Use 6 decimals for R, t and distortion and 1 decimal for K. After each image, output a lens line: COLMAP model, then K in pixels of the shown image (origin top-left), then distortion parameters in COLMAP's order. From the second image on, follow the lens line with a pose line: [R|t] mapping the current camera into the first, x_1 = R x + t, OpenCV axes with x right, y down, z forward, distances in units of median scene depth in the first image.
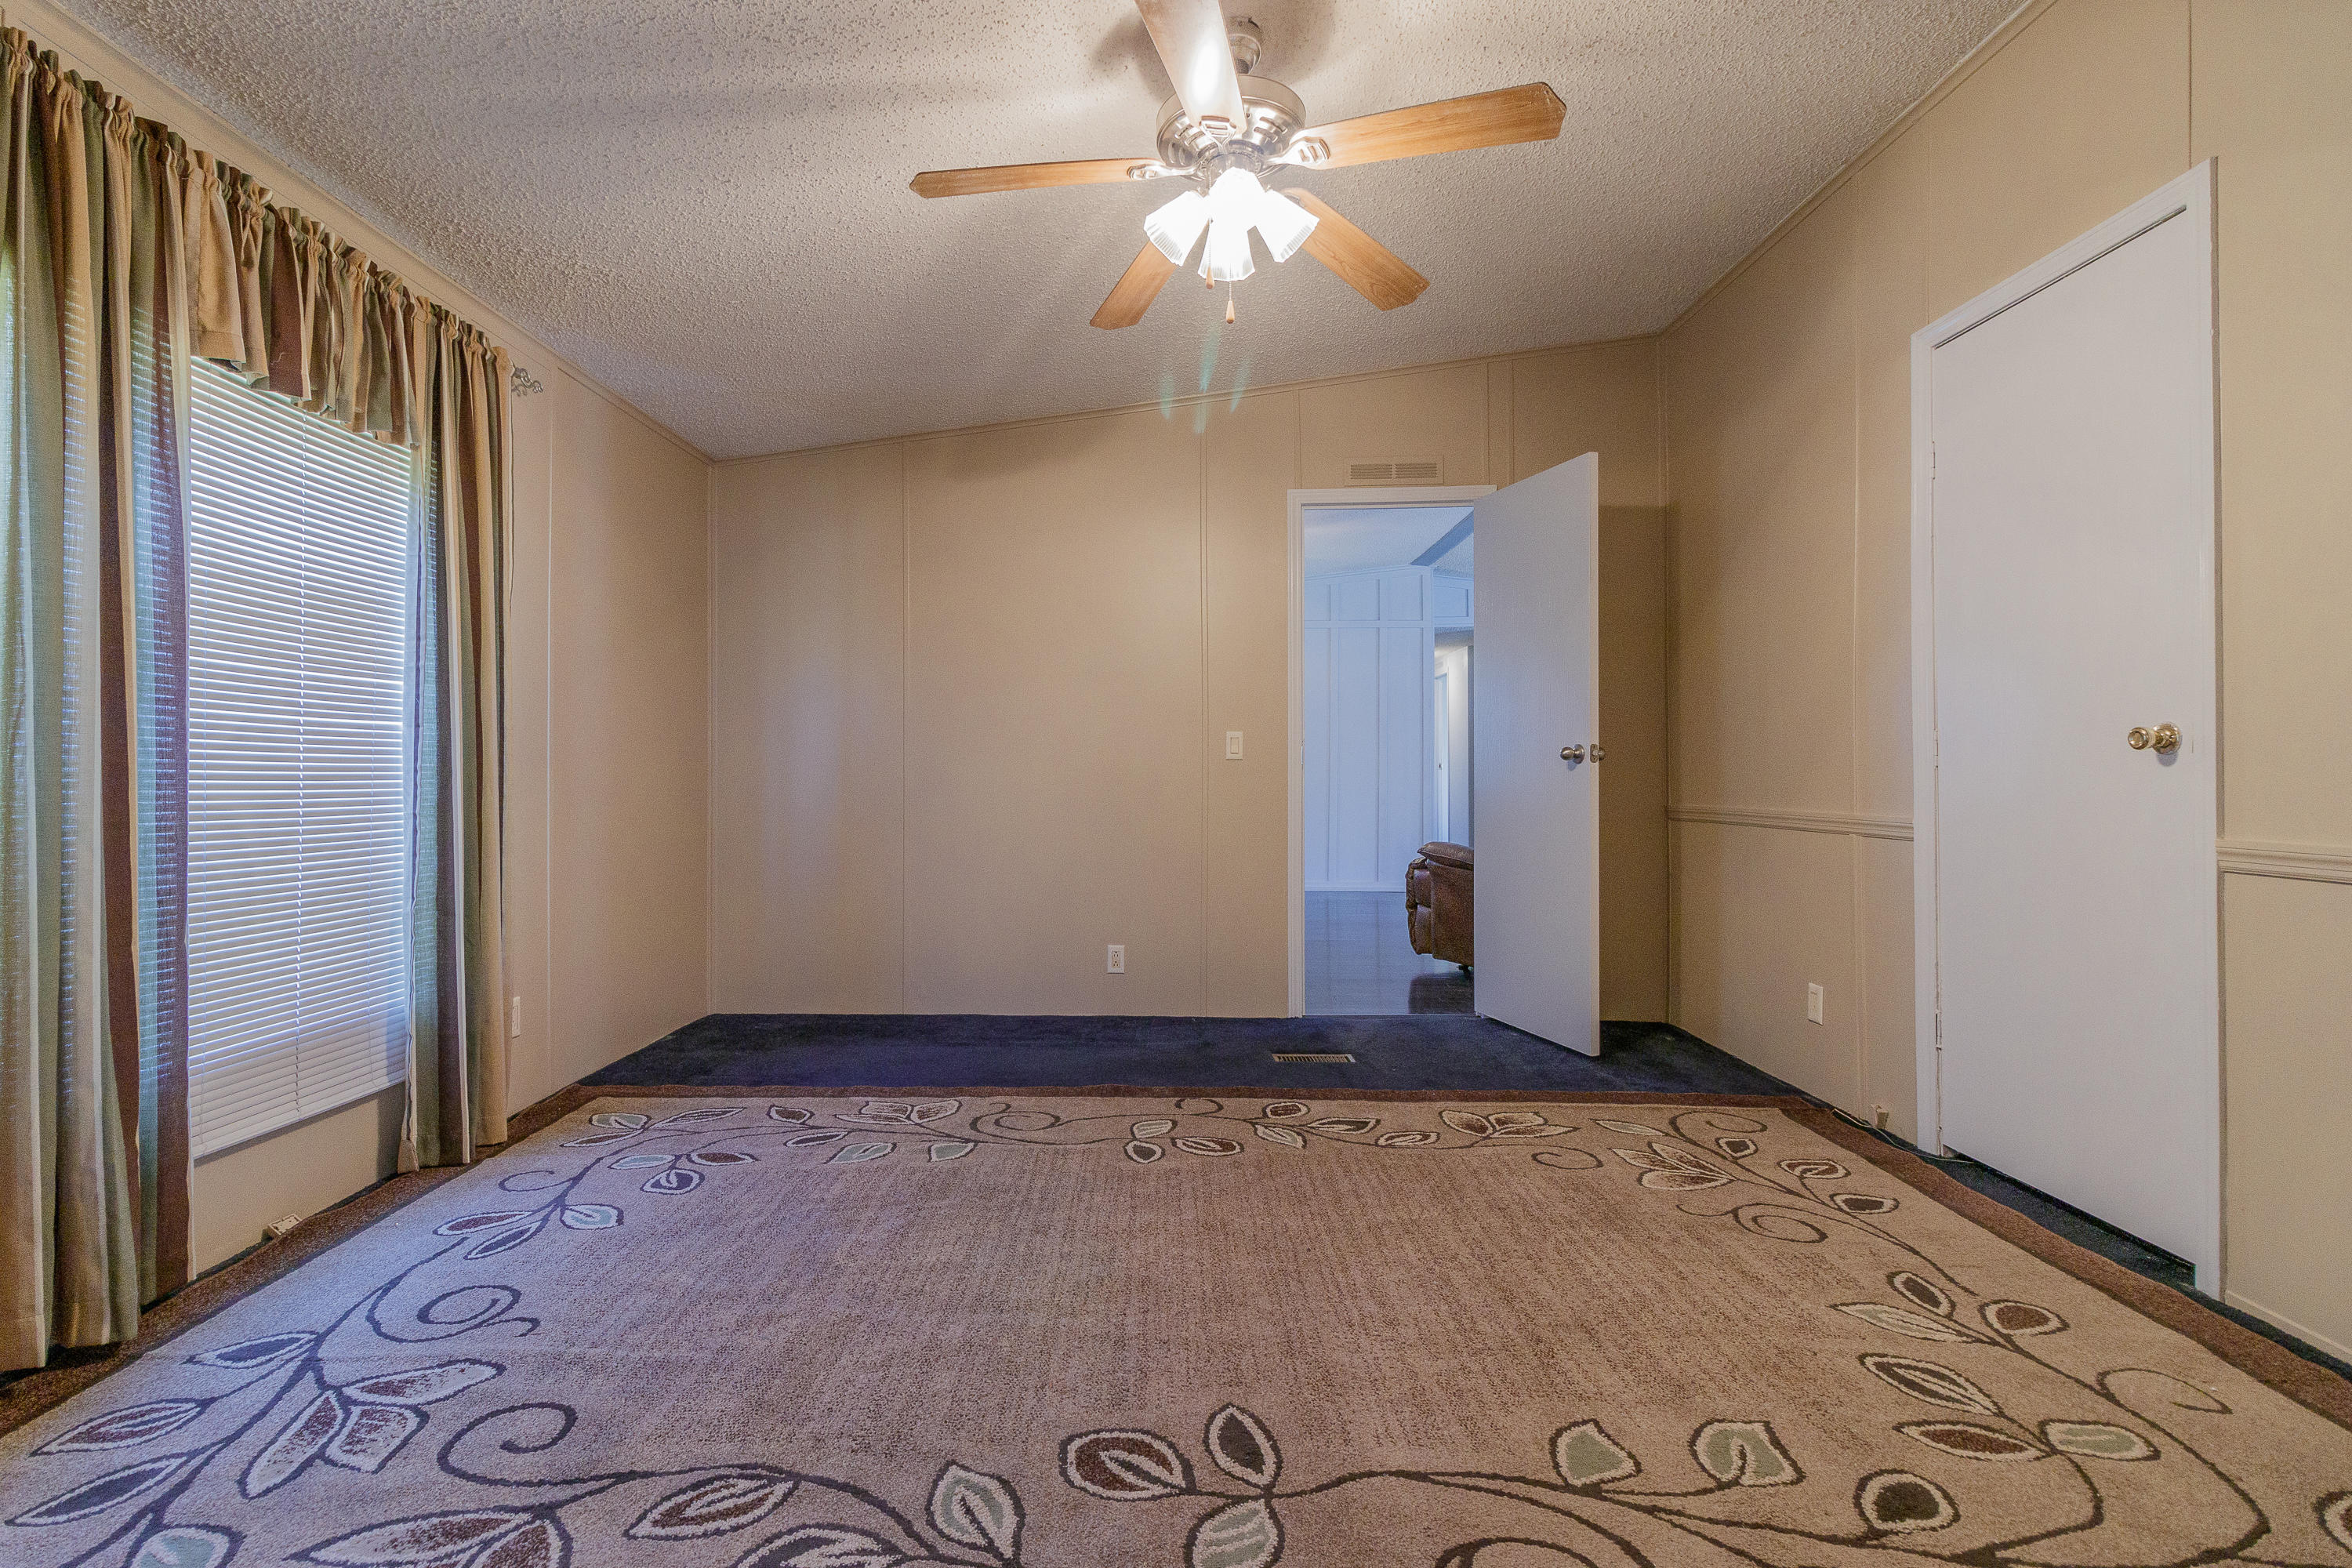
lens RADIAL K [[1104.6, 0, 1132.5], [0, 1104.6, 774.6], [0, 0, 1]] dist [0.001034, 0.000155]
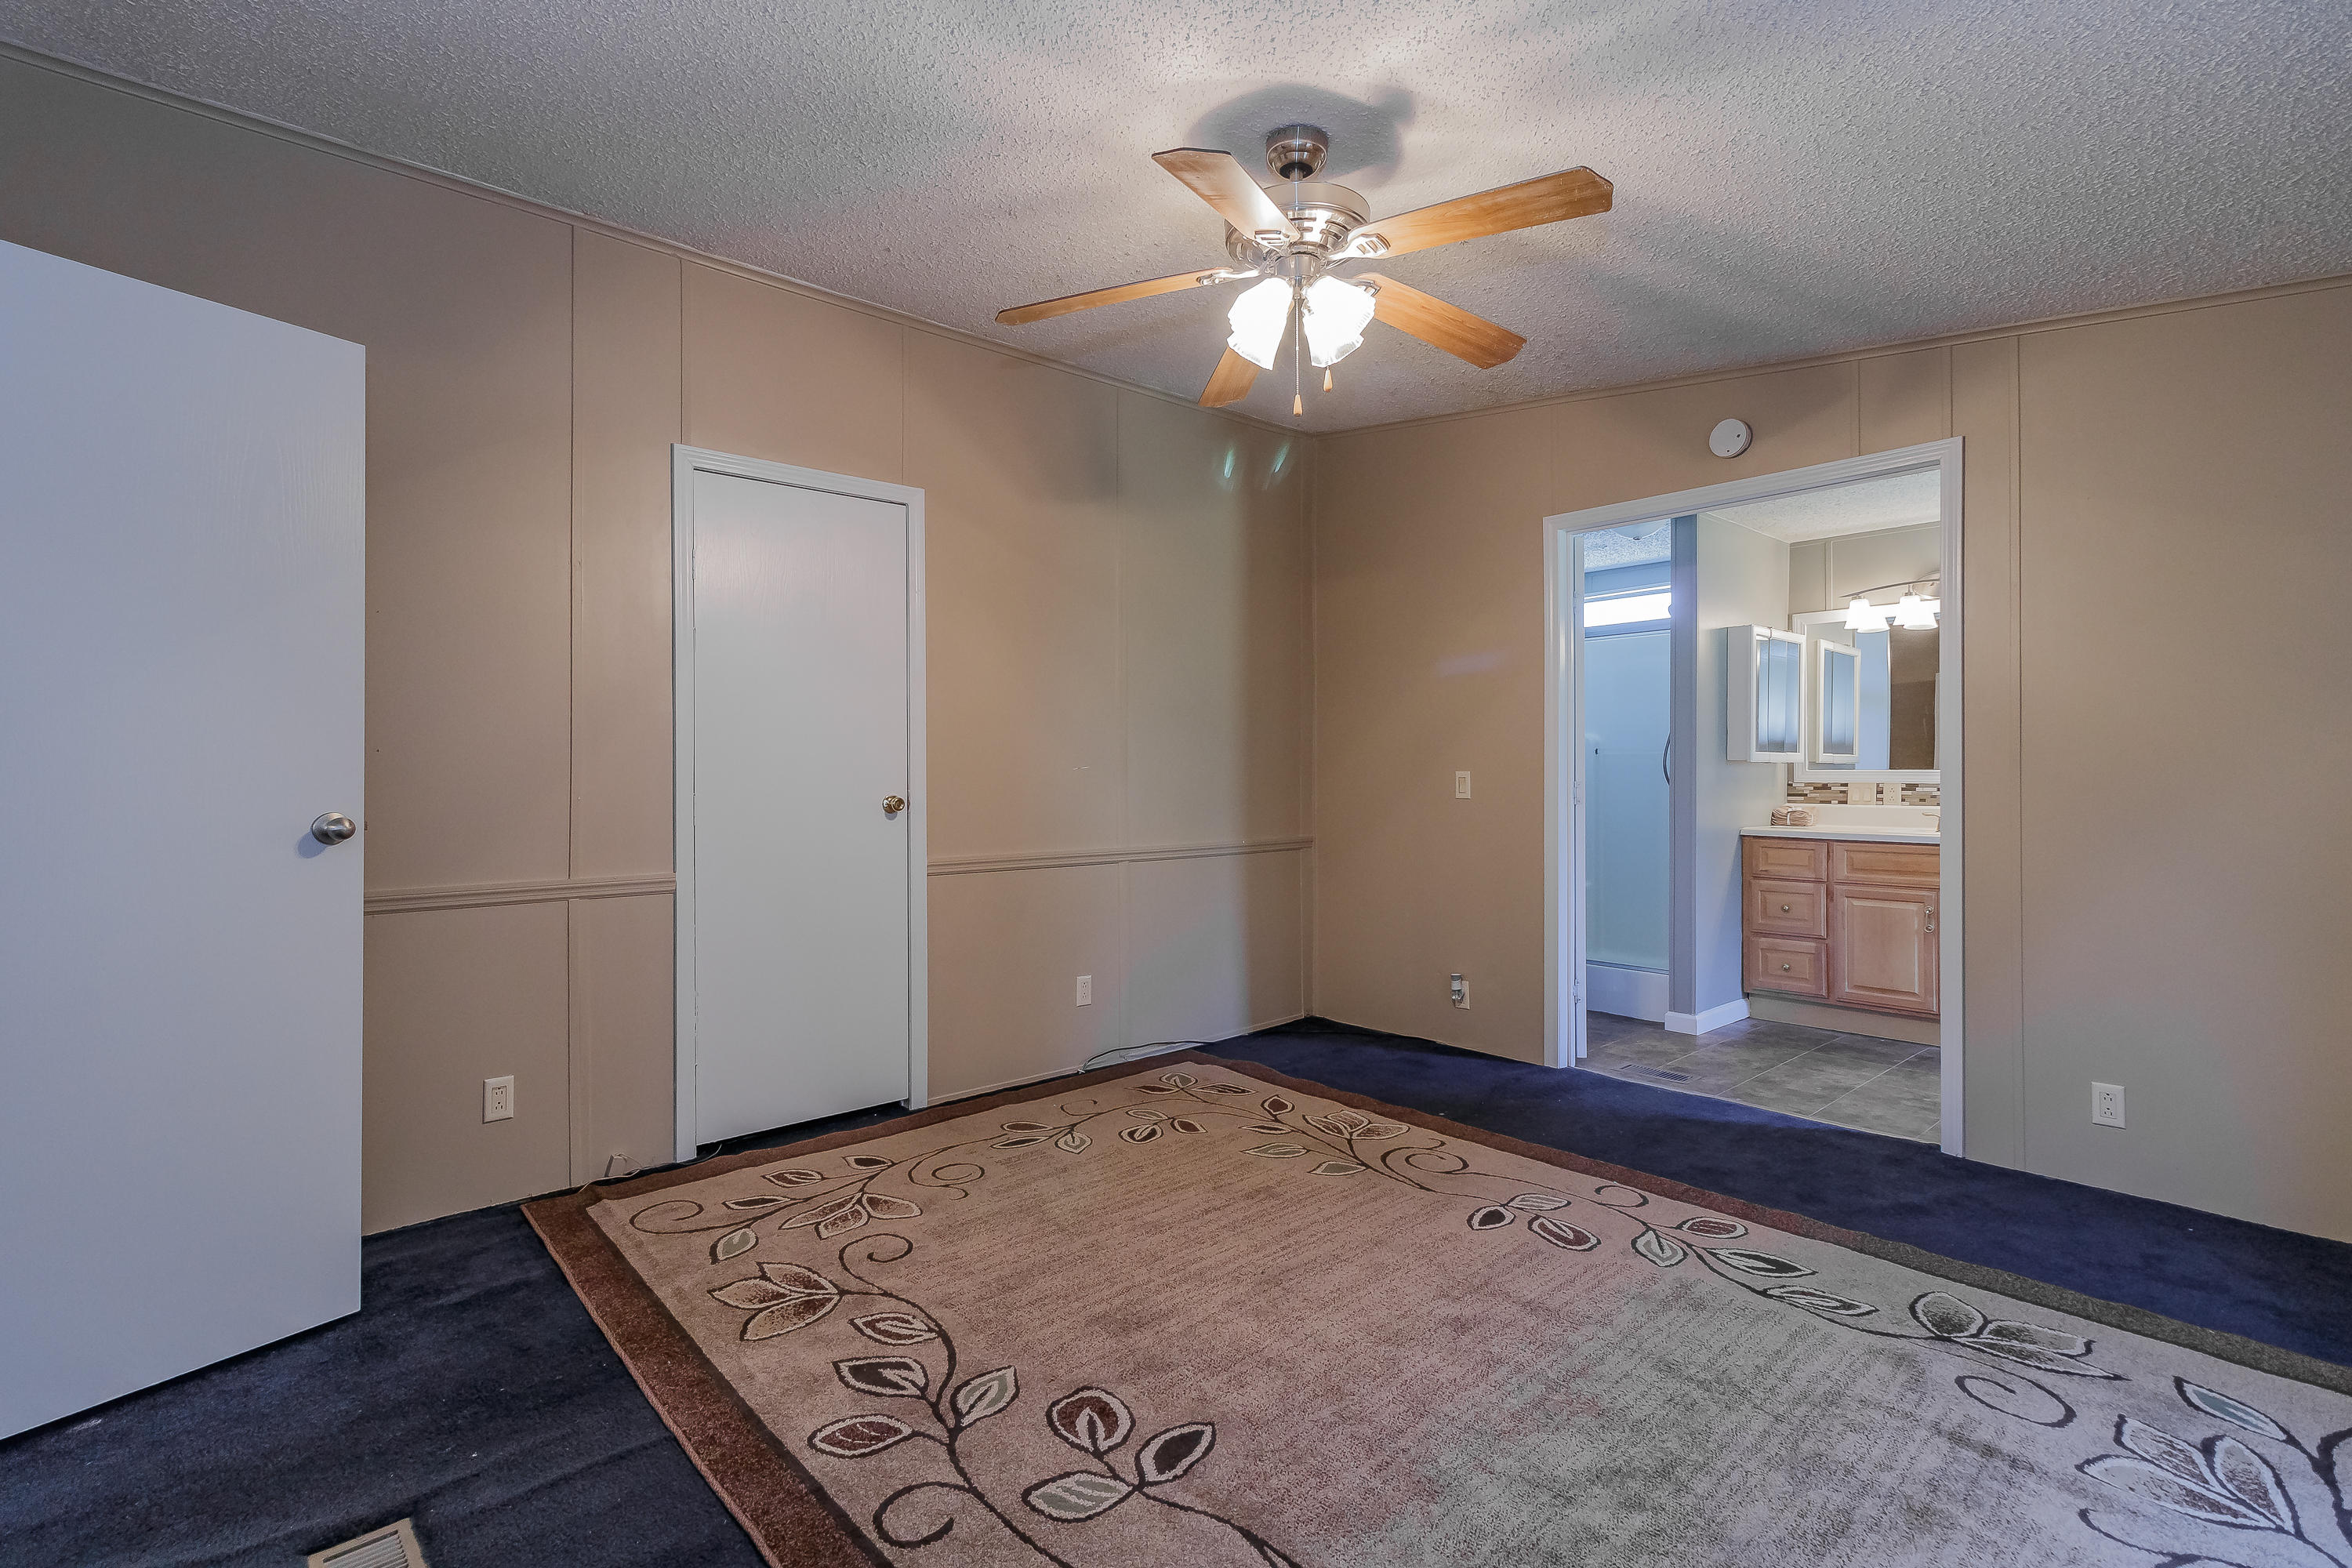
lens RADIAL K [[1059.2, 0, 1184.6], [0, 1059.2, 775.7], [0, 0, 1]] dist [0.000653, -0.000222]
pose [[-0.686358, -0.001083, 0.727263, -0.489785], [0.004981, 0.999968, 0.006190, -0.070441], [-0.727247, 0.007871, -0.686331, 1.545027]]
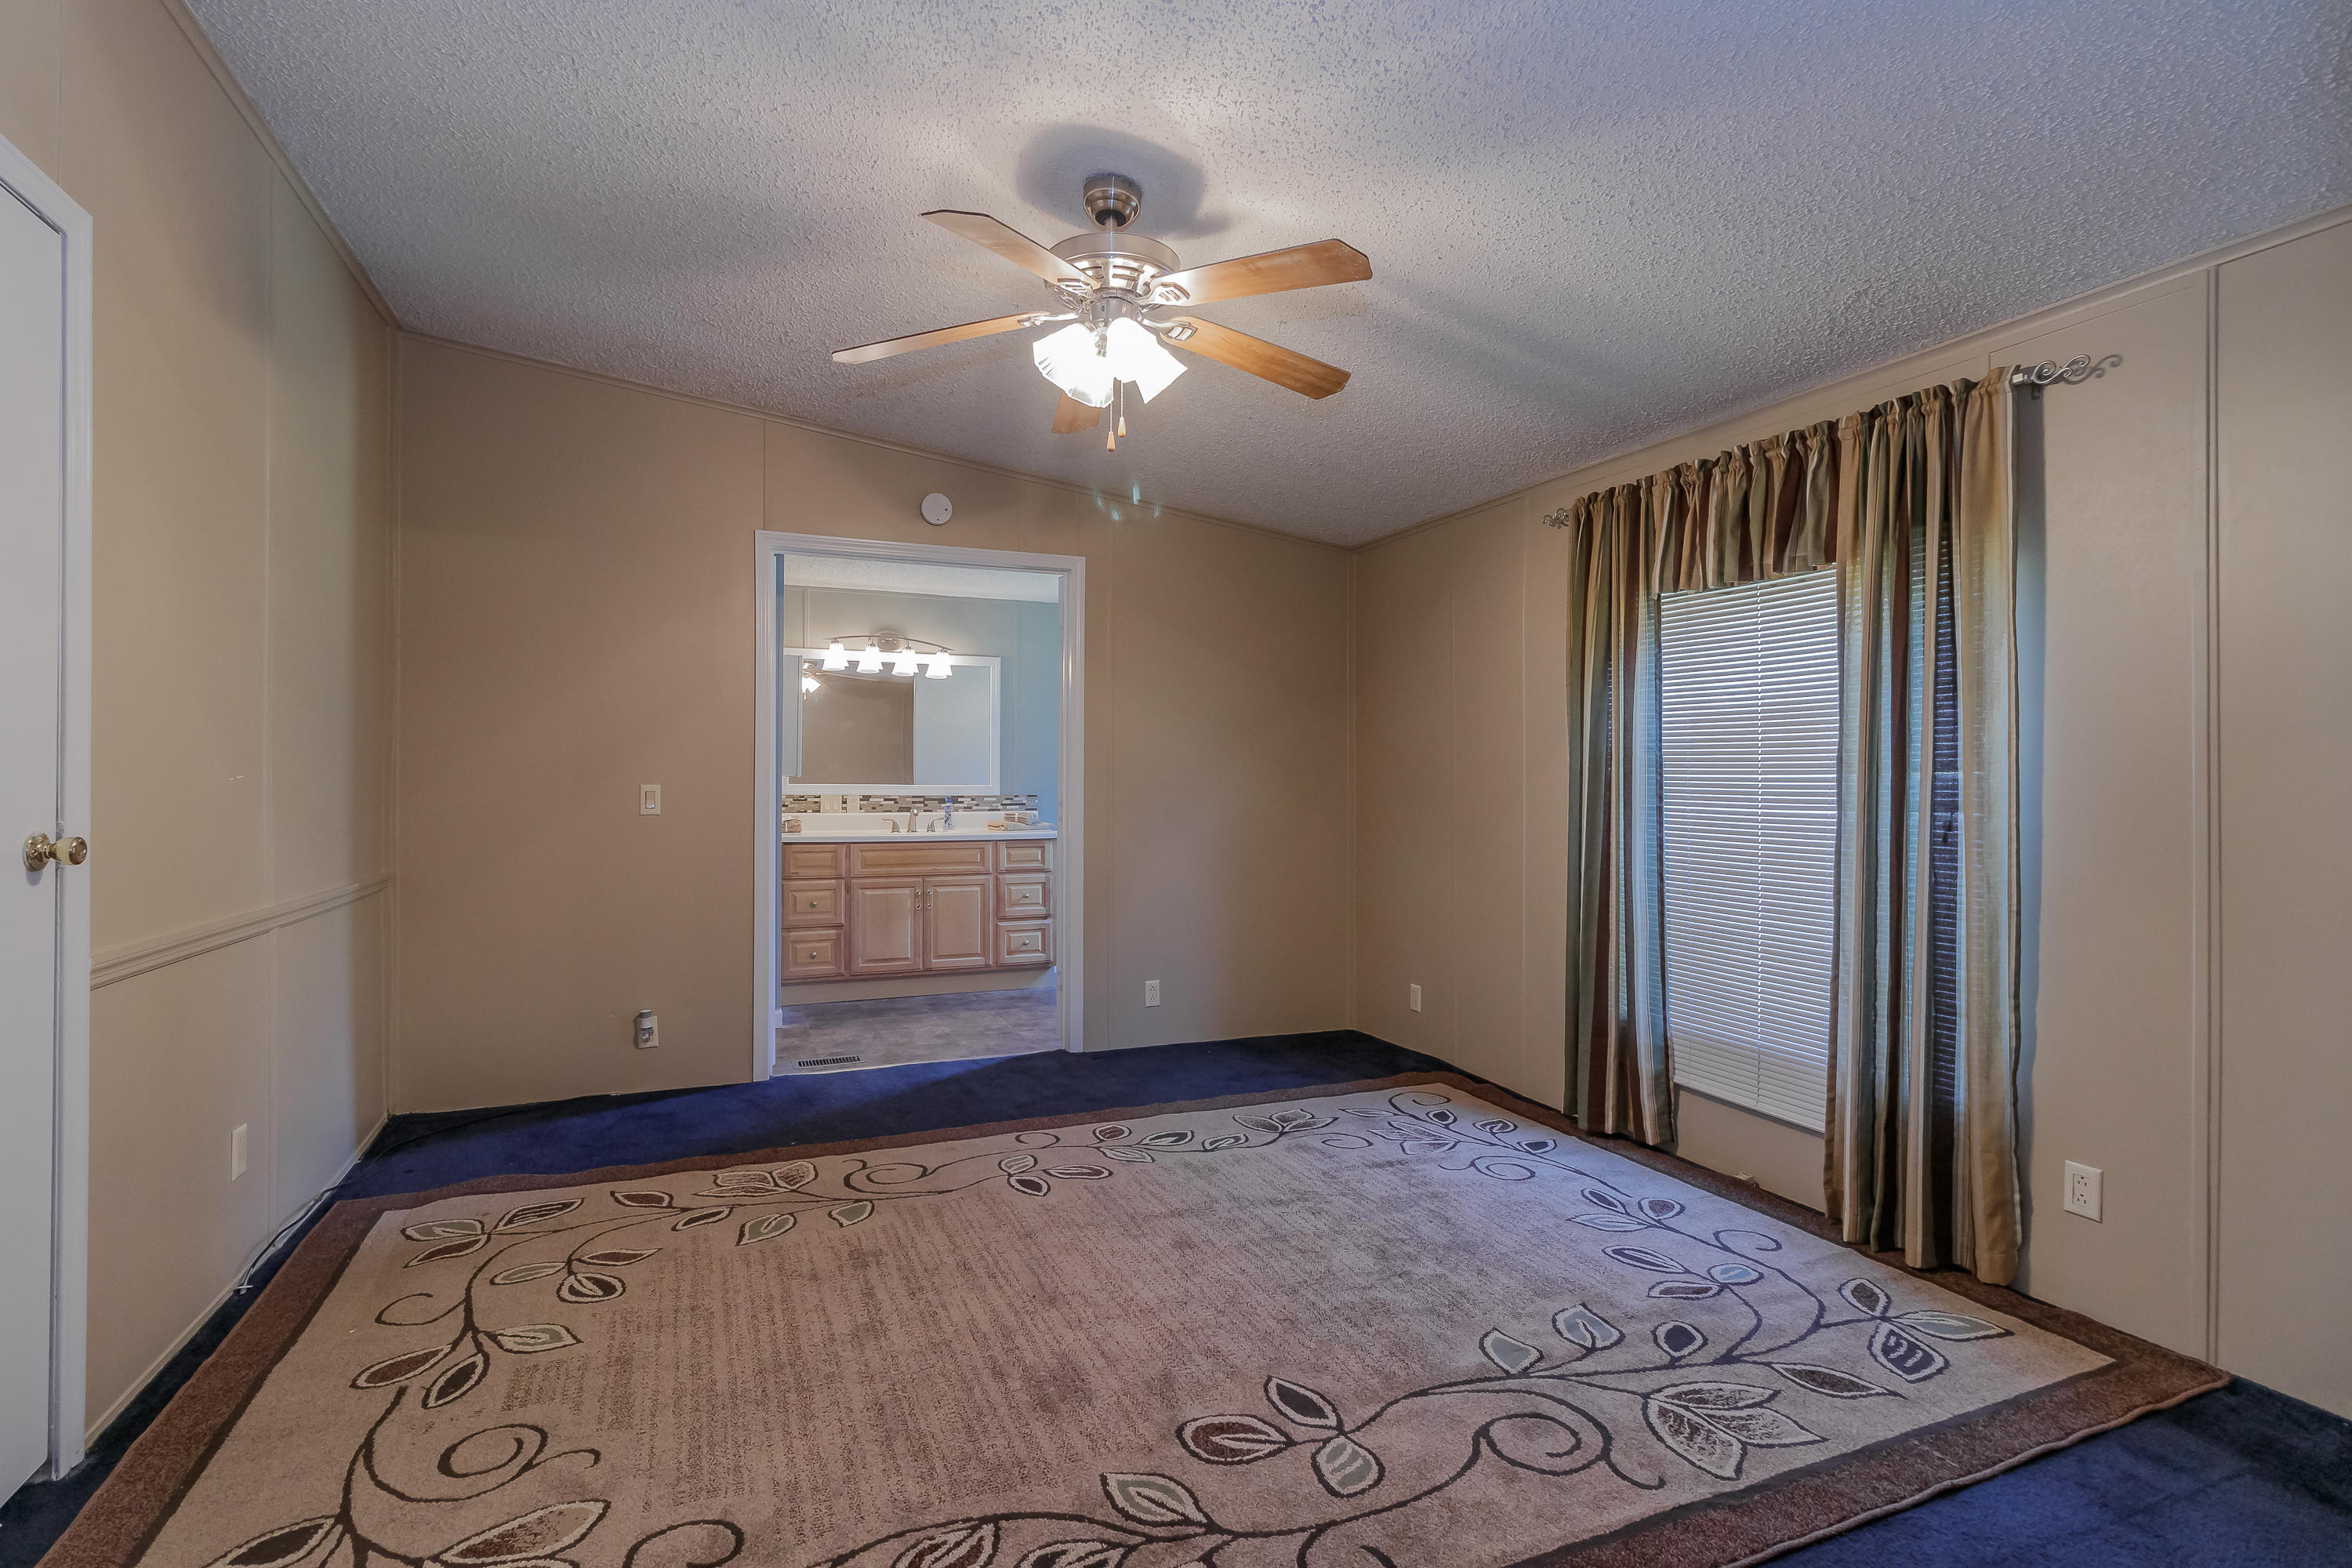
lens RADIAL K [[1076.3, 0, 1093.5], [0, 1076.3, 781.7], [0, 0, 1]] dist [0.001562, 0.000325]
pose [[-0.929526, -0.005330, -0.368717, 0.434731], [-0.006086, 0.999981, 0.000887, -0.074135], [0.368706, 0.003068, -0.929541, 1.743006]]
